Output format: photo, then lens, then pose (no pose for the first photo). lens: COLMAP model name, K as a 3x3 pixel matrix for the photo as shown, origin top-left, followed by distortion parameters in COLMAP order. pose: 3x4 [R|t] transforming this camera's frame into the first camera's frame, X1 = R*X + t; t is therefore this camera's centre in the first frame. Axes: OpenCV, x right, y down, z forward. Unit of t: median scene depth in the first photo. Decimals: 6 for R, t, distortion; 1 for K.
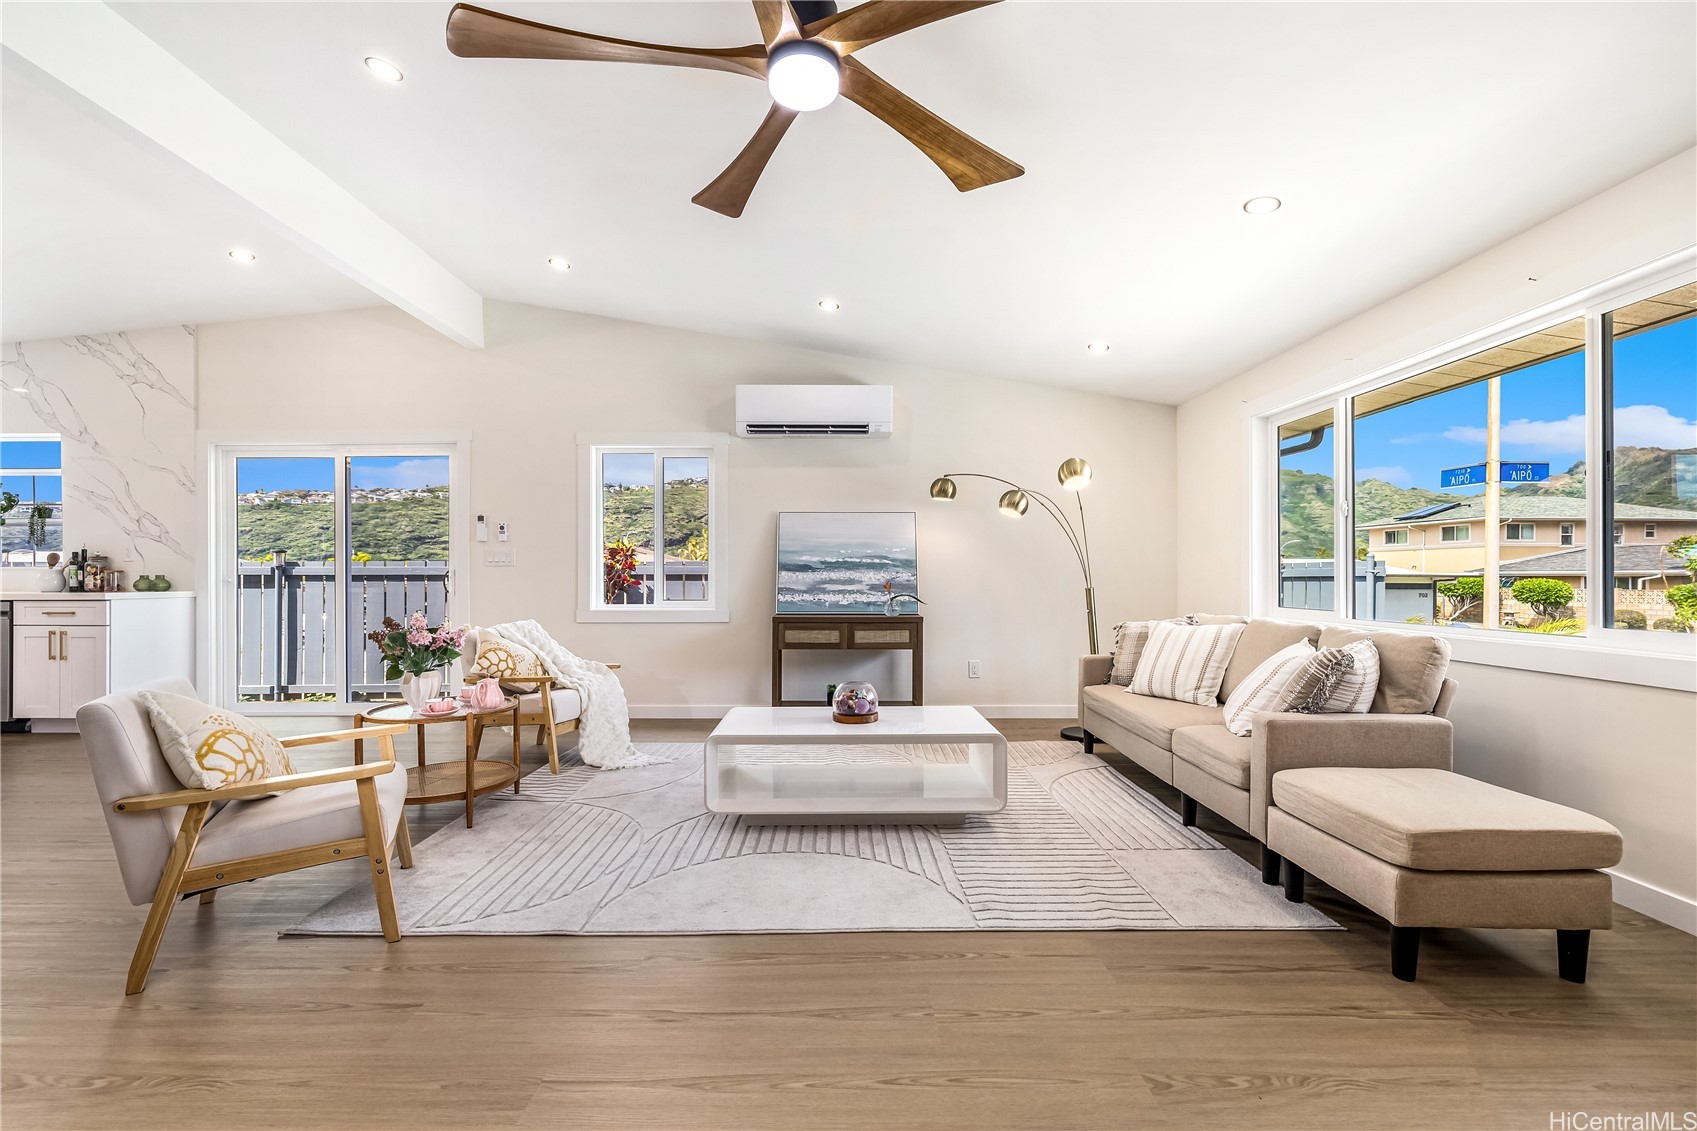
lens RADIAL K [[714.3, 0, 845.1], [0, 714.3, 576.0], [0, 0, 1]] dist [-0.002252, -0.000444]
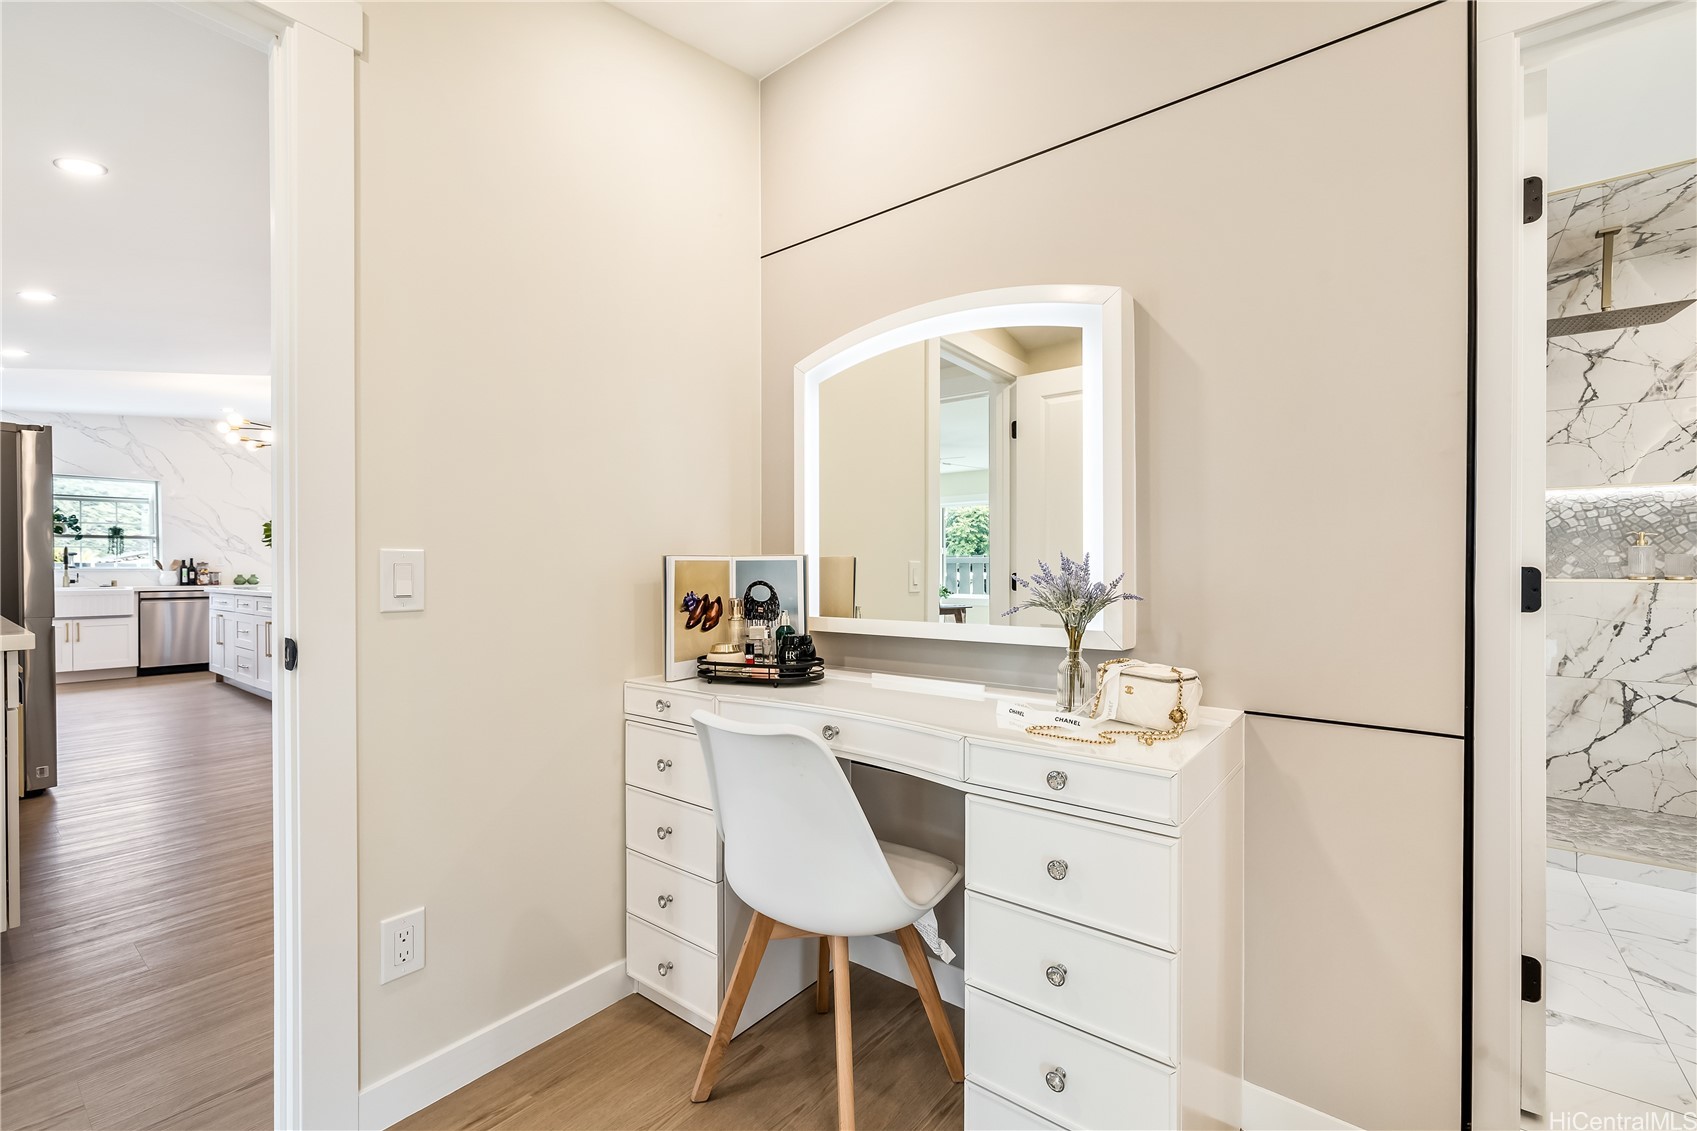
lens RADIAL K [[723.4, 0, 845.3], [0, 723.4, 570.2], [0, 0, 1]] dist [0.000532, 0.000049]
pose [[0.619311, -0.004783, 0.785131, -1.468759], [0.003510, 0.999988, 0.003322, -0.011651], [-0.785138, 0.000698, 0.619321, -1.133022]]
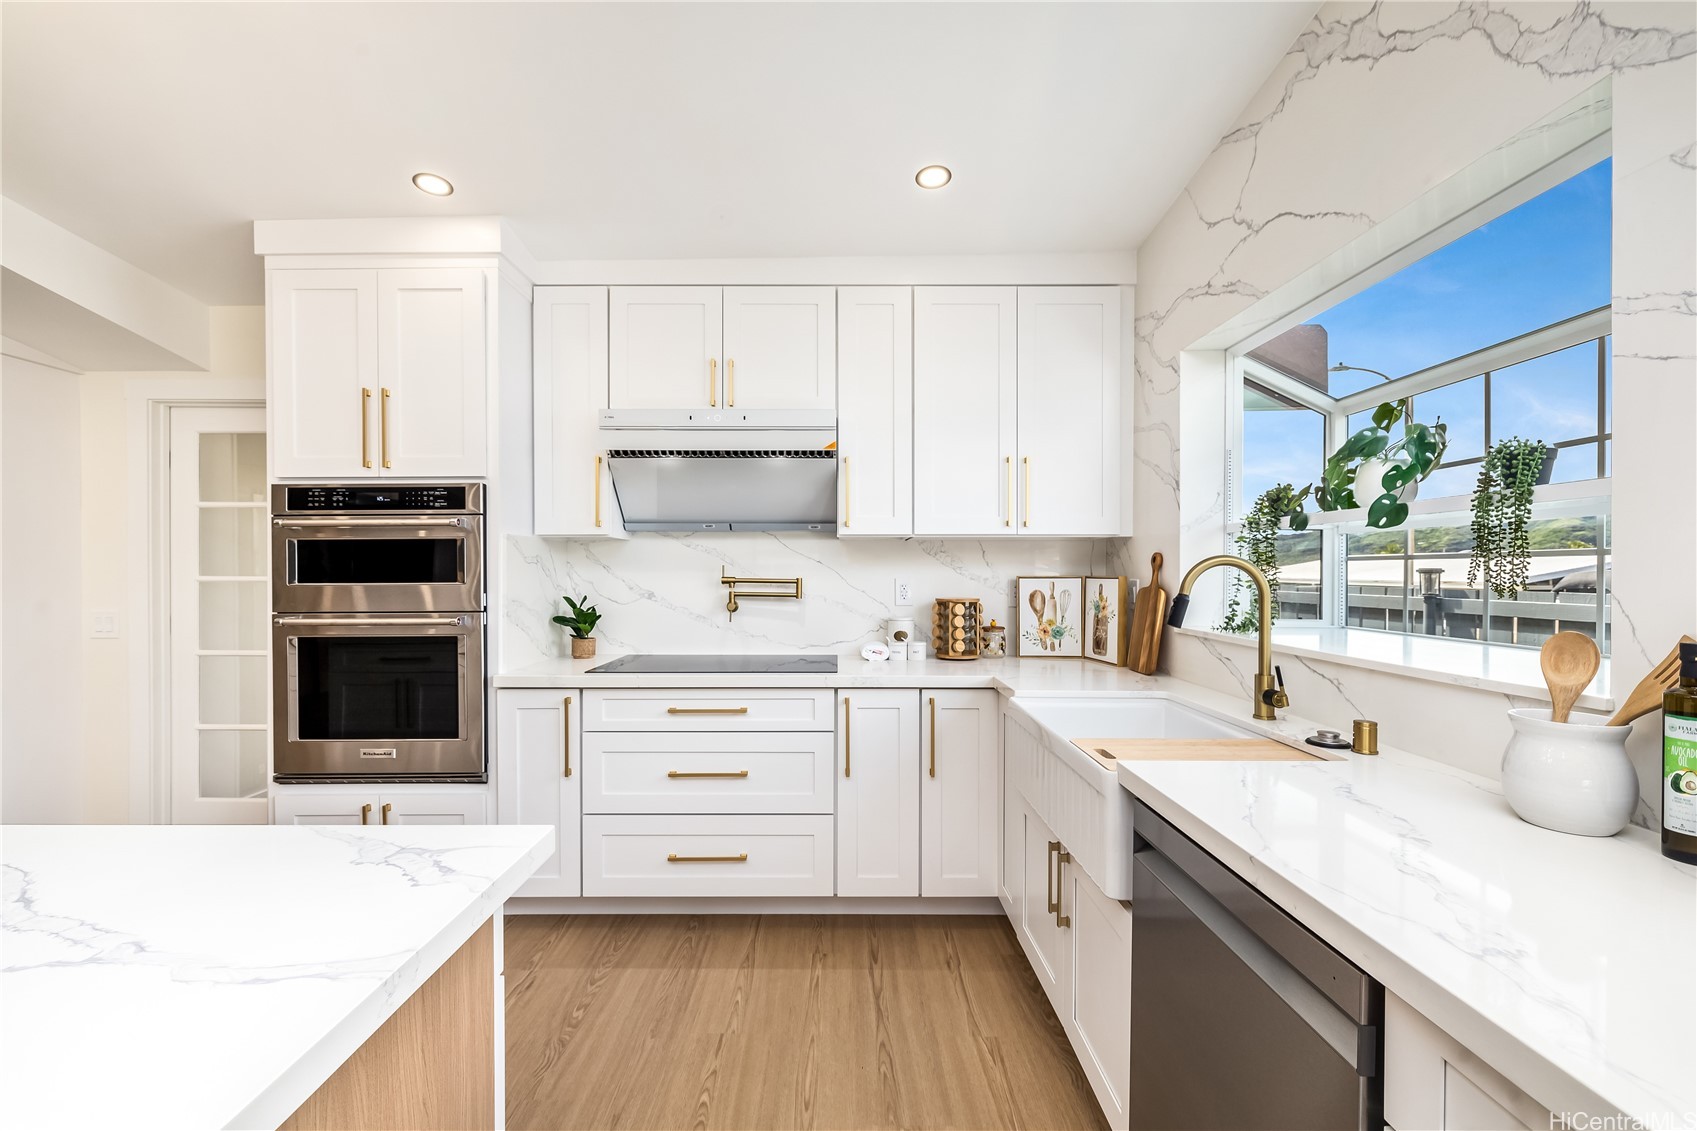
lens RADIAL K [[719.2, 0, 847.9], [0, 719.2, 574.0], [0, 0, 1]] dist [0.001419, 0.000409]
pose [[0.008816, 0.003112, -0.999956, -0.925562], [-0.000666, 0.999995, 0.003106, -0.052308], [0.999961, 0.000639, 0.008818, 0.802381]]
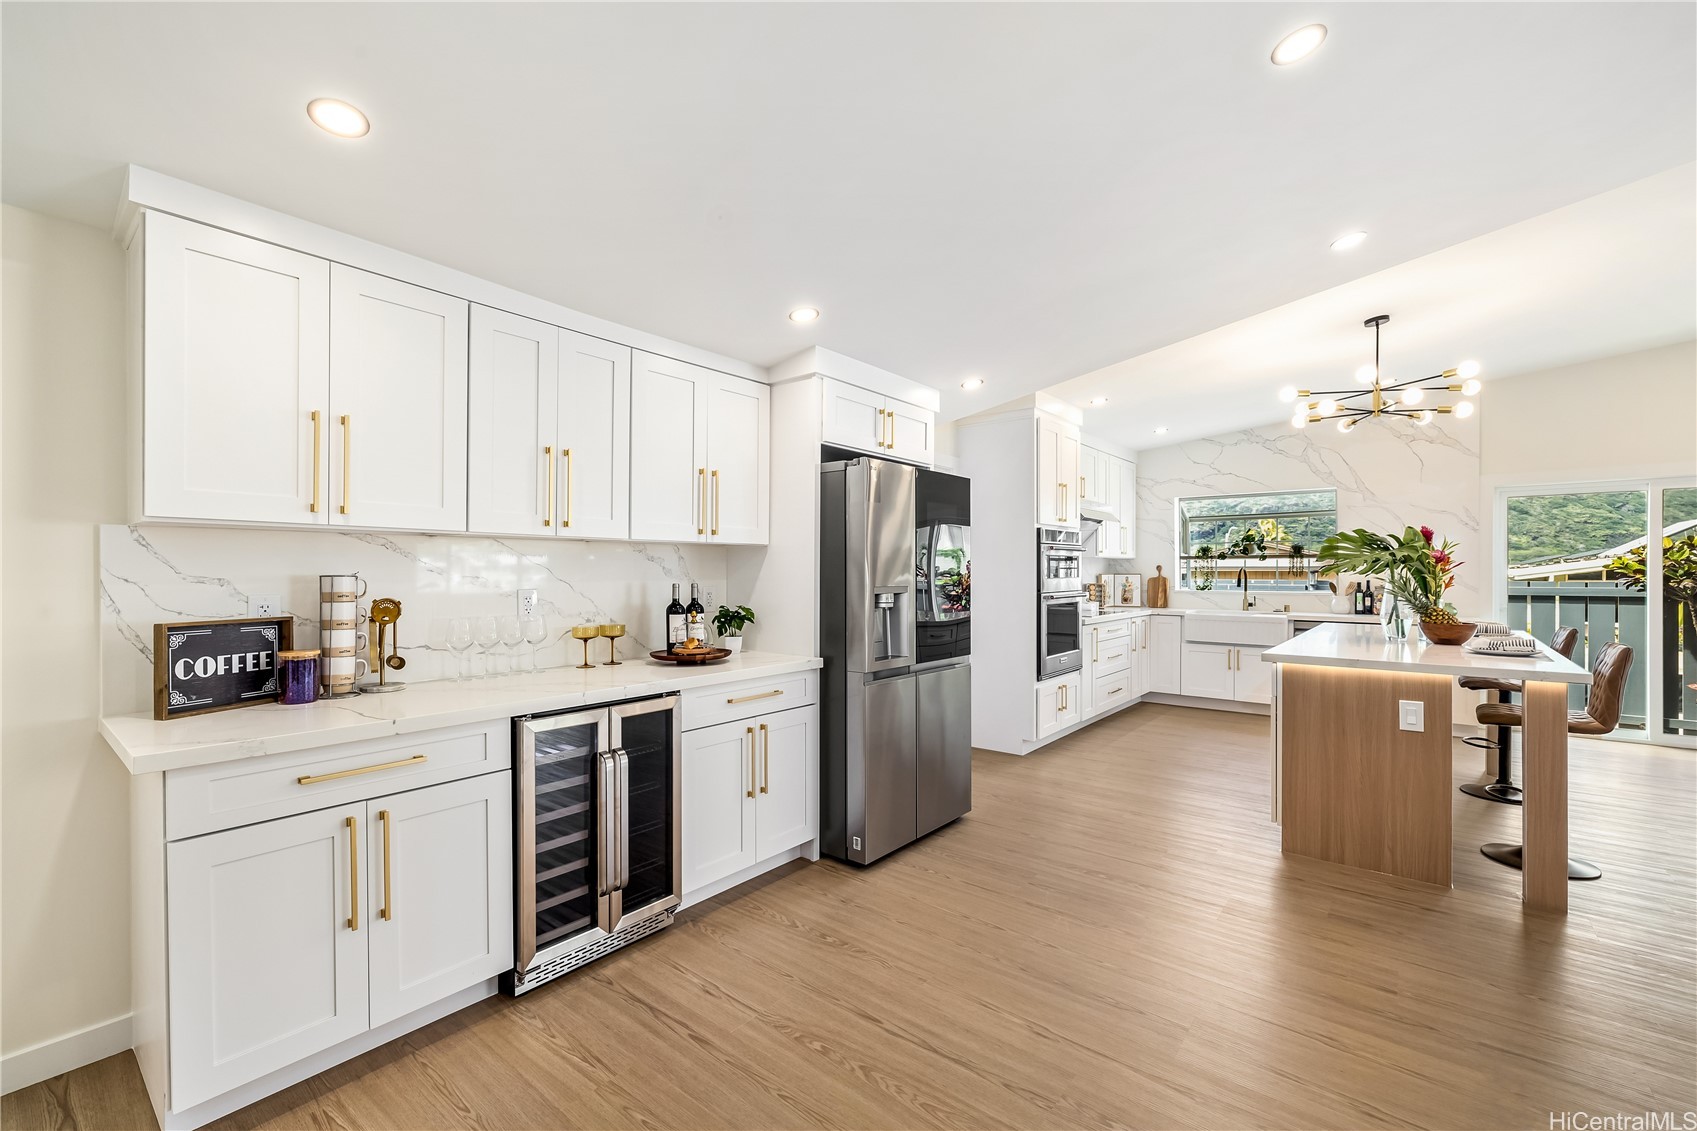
lens RADIAL K [[719.2, 0, 847.9], [0, 719.2, 574.0], [0, 0, 1]] dist [0.001419, 0.000409]
pose [[0.772916, 0.004563, -0.634492, -1.003793], [-0.001346, 0.999984, 0.005552, -0.055683], [0.634507, -0.003437, 0.772910, -0.554254]]
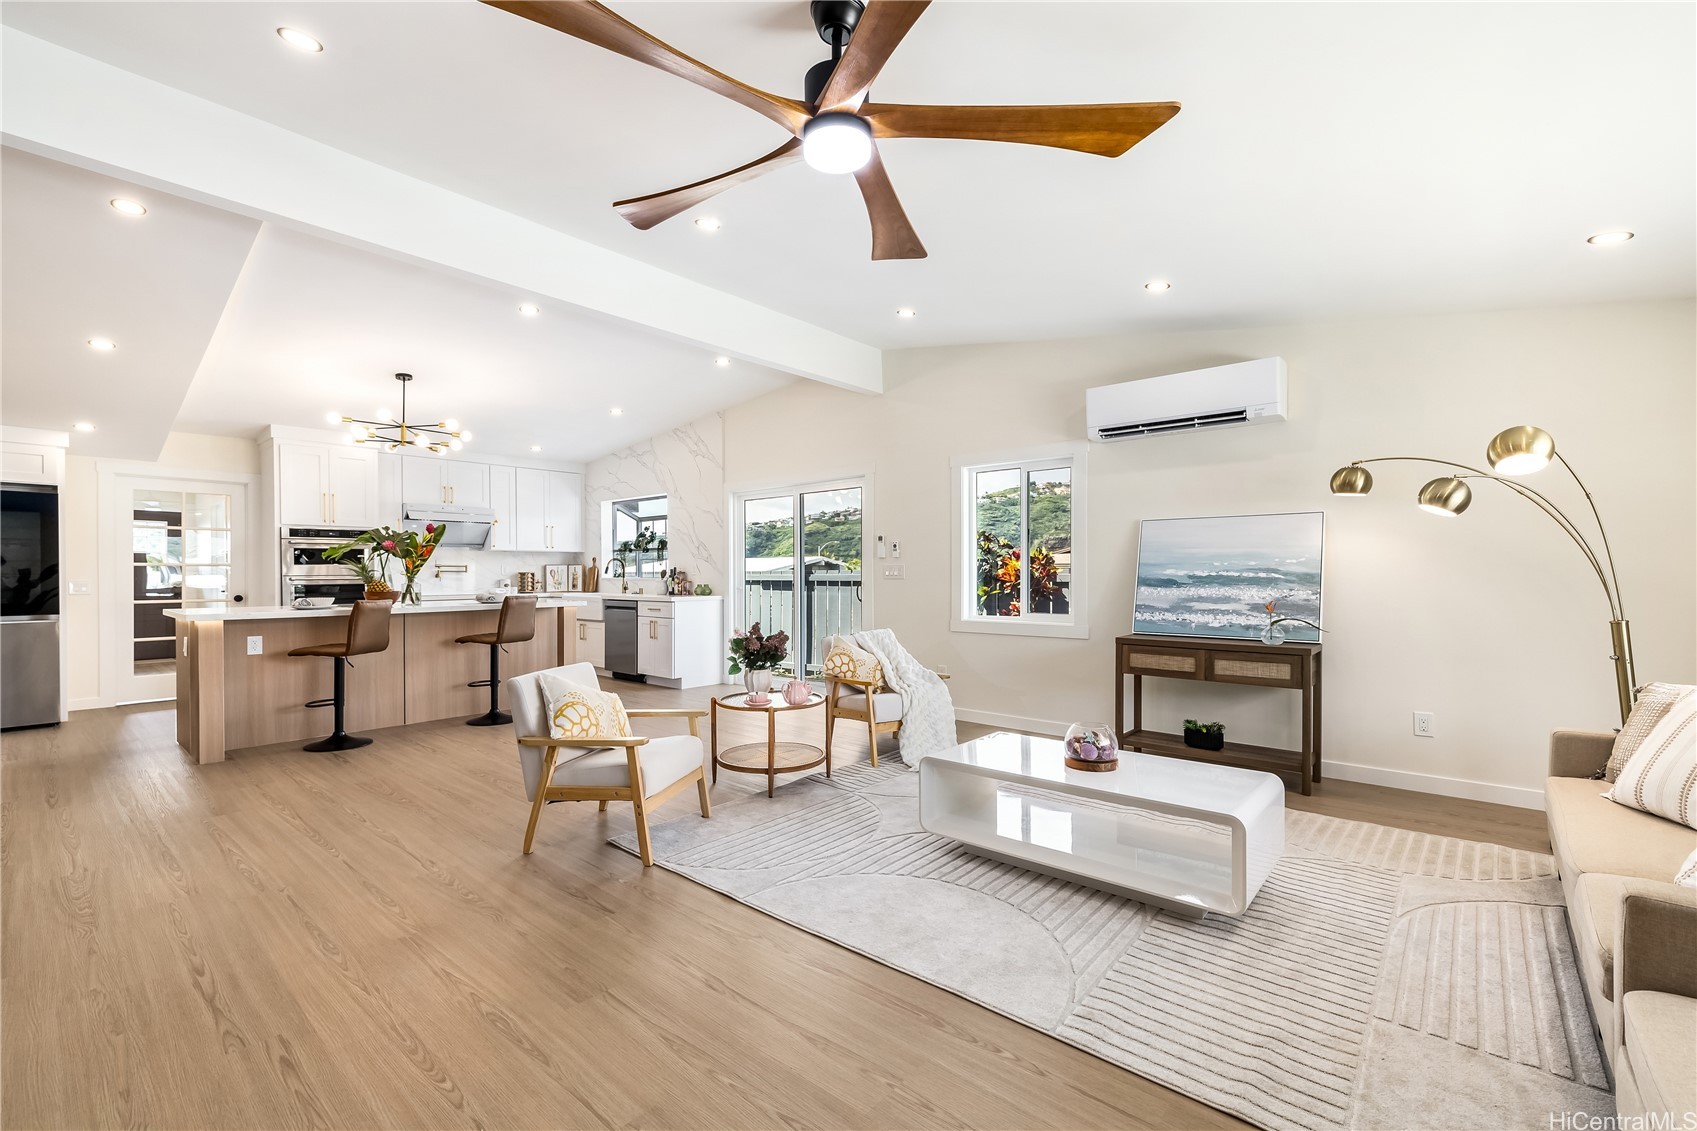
lens RADIAL K [[714.3, 0, 845.1], [0, 714.3, 576.0], [0, 0, 1]] dist [-0.002252, -0.000444]
pose [[0.754345, 0.001293, -0.656477, 0.229966], [0.001728, 0.999991, 0.003955, -0.025026], [0.656476, -0.004118, 0.754335, 0.077498]]
